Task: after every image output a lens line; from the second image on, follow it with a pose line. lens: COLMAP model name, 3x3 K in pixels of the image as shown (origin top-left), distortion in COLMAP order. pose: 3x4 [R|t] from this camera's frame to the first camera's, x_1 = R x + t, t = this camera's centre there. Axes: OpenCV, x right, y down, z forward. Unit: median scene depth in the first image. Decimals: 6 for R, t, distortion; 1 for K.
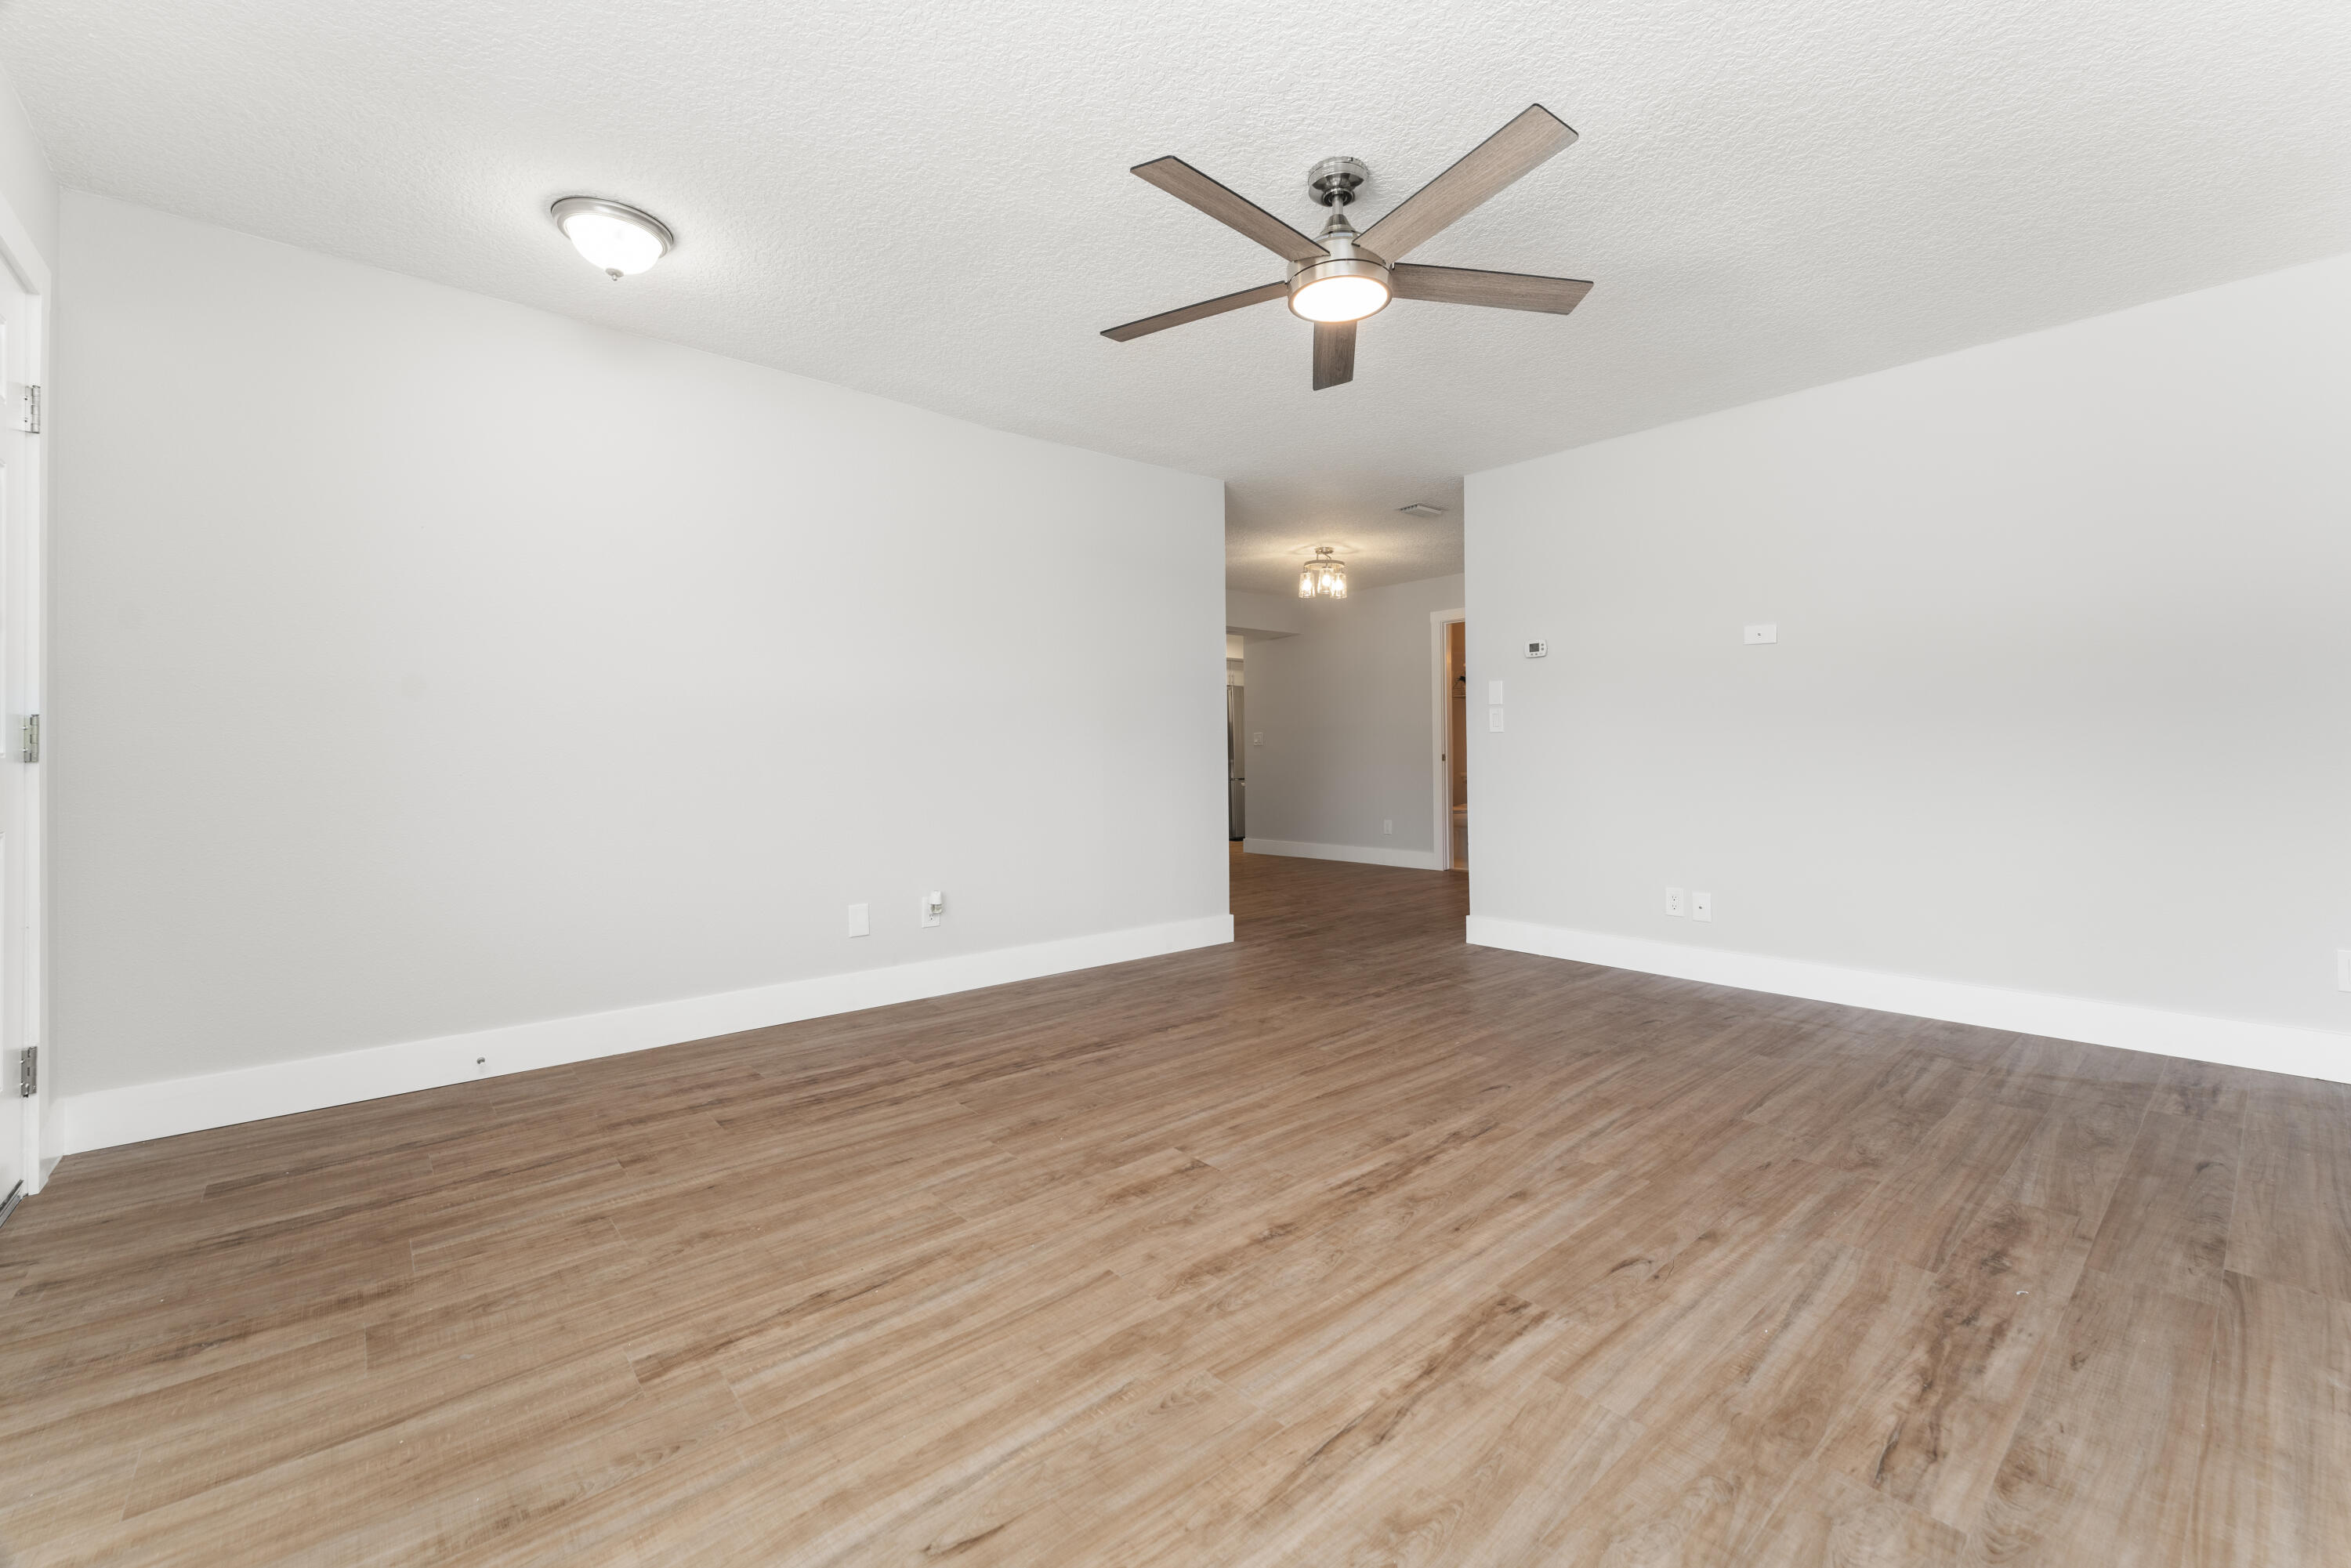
lens RADIAL K [[961.9, 0, 1185.5], [0, 961.9, 730.6], [0, 0, 1]] dist [0.000884, 0.000366]
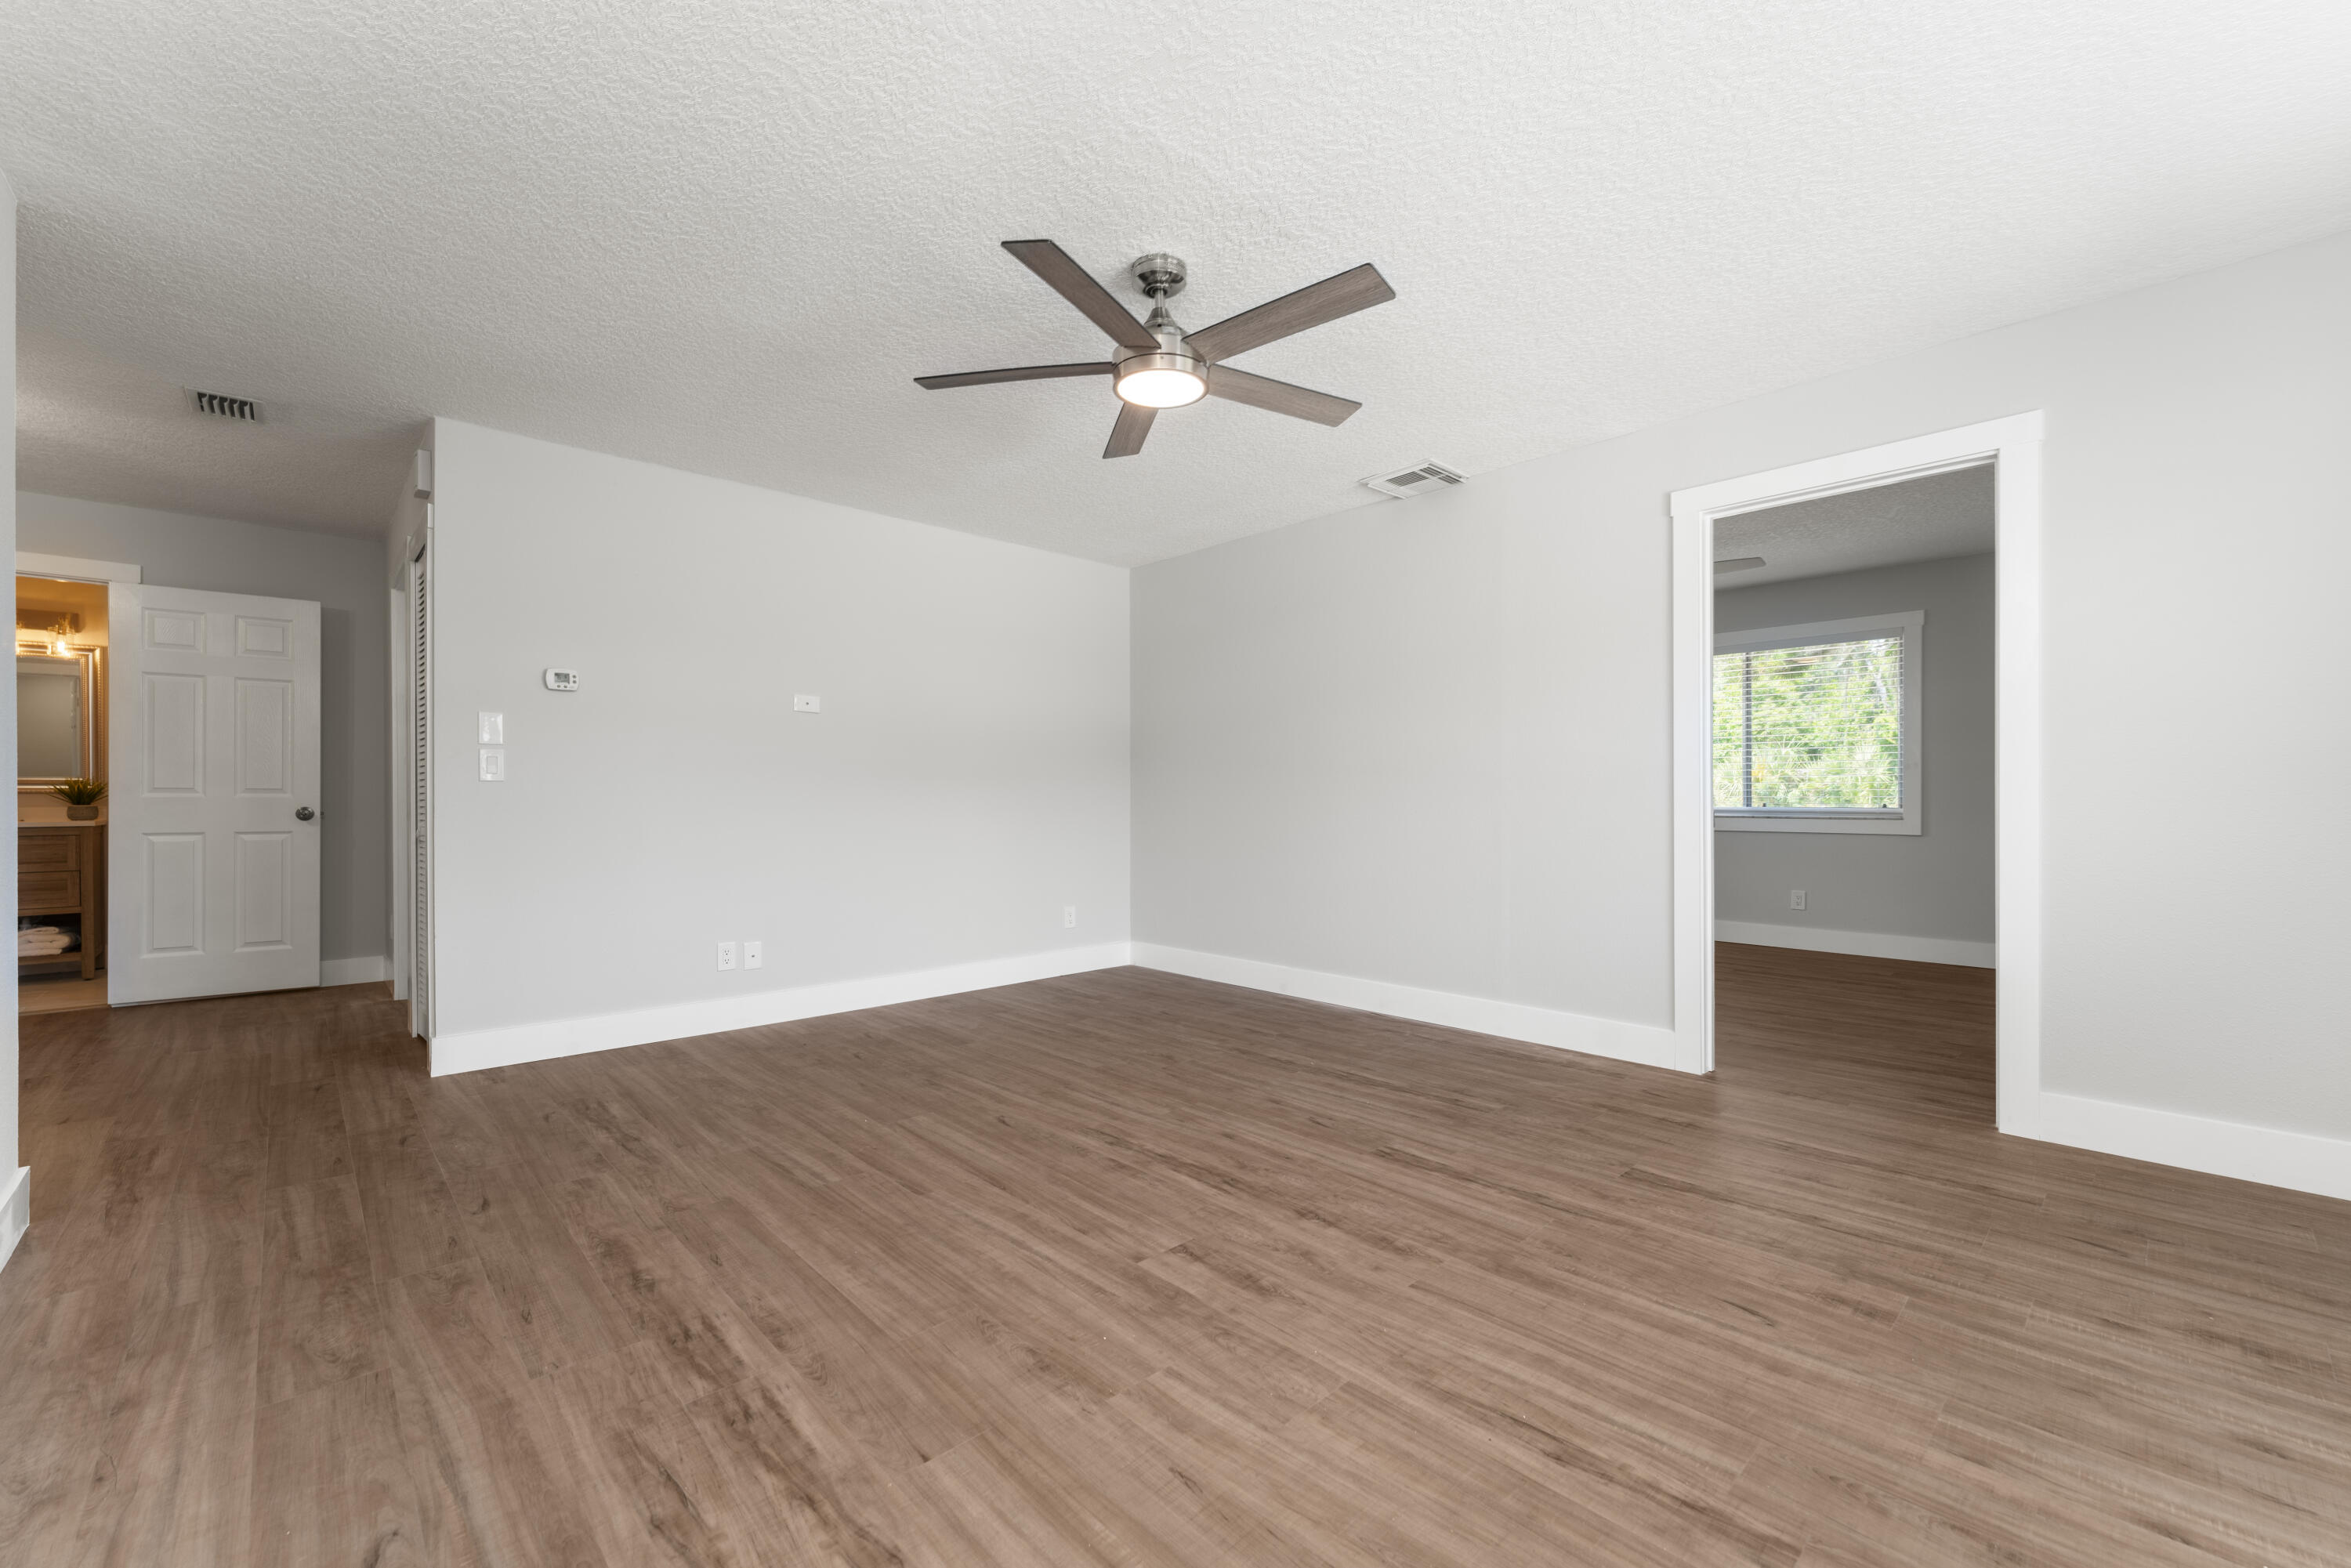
lens RADIAL K [[948.9, 0, 1166.9], [0, 948.9, 804.2], [0, 0, 1]] dist [0.000838, 0.000460]
pose [[-0.031048, 0.001755, 0.999516, -0.916588], [-0.023490, 0.999721, -0.002485, 0.018863], [-0.999242, -0.023556, -0.030998, 1.054997]]
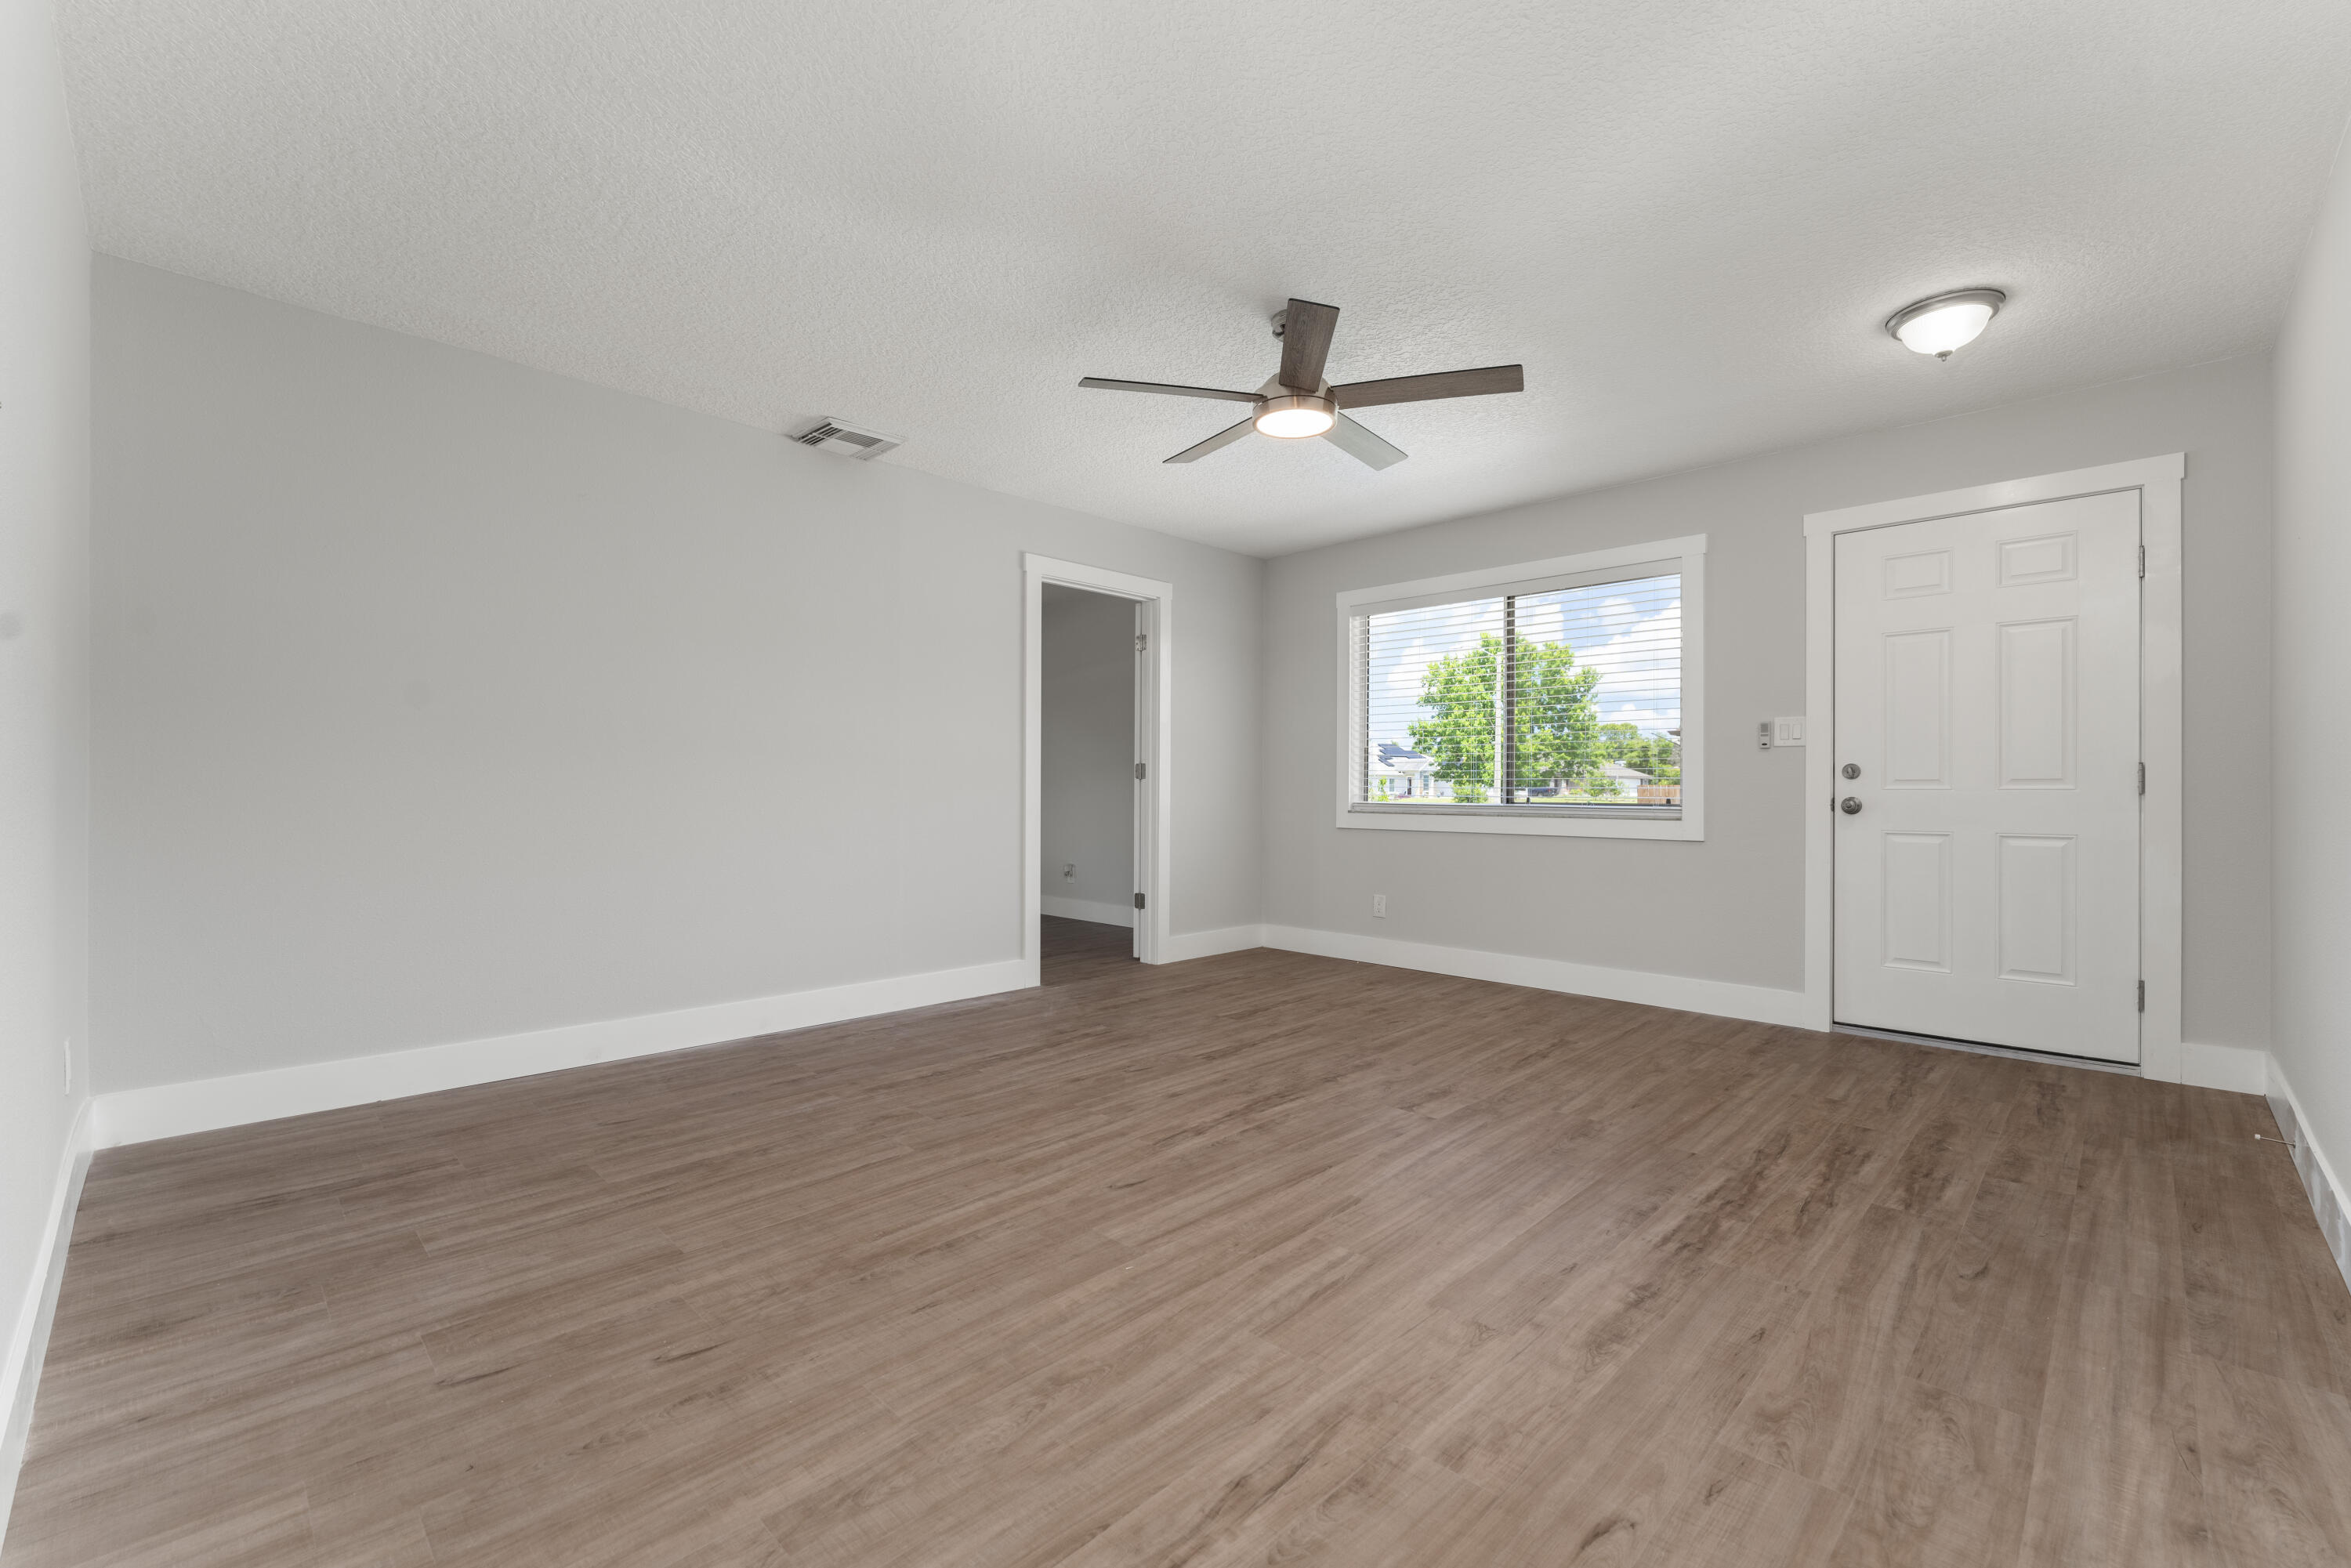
lens RADIAL K [[983.1, 0, 1175.5], [0, 983.1, 784.0], [0, 0, 1]] dist [-0.002387, -0.000384]
pose [[-0.996982, 0.002990, -0.077575, 0.425907], [0.005429, 0.999497, -0.031239, 0.054381], [0.077442, -0.031565, -0.996497, 2.312215]]
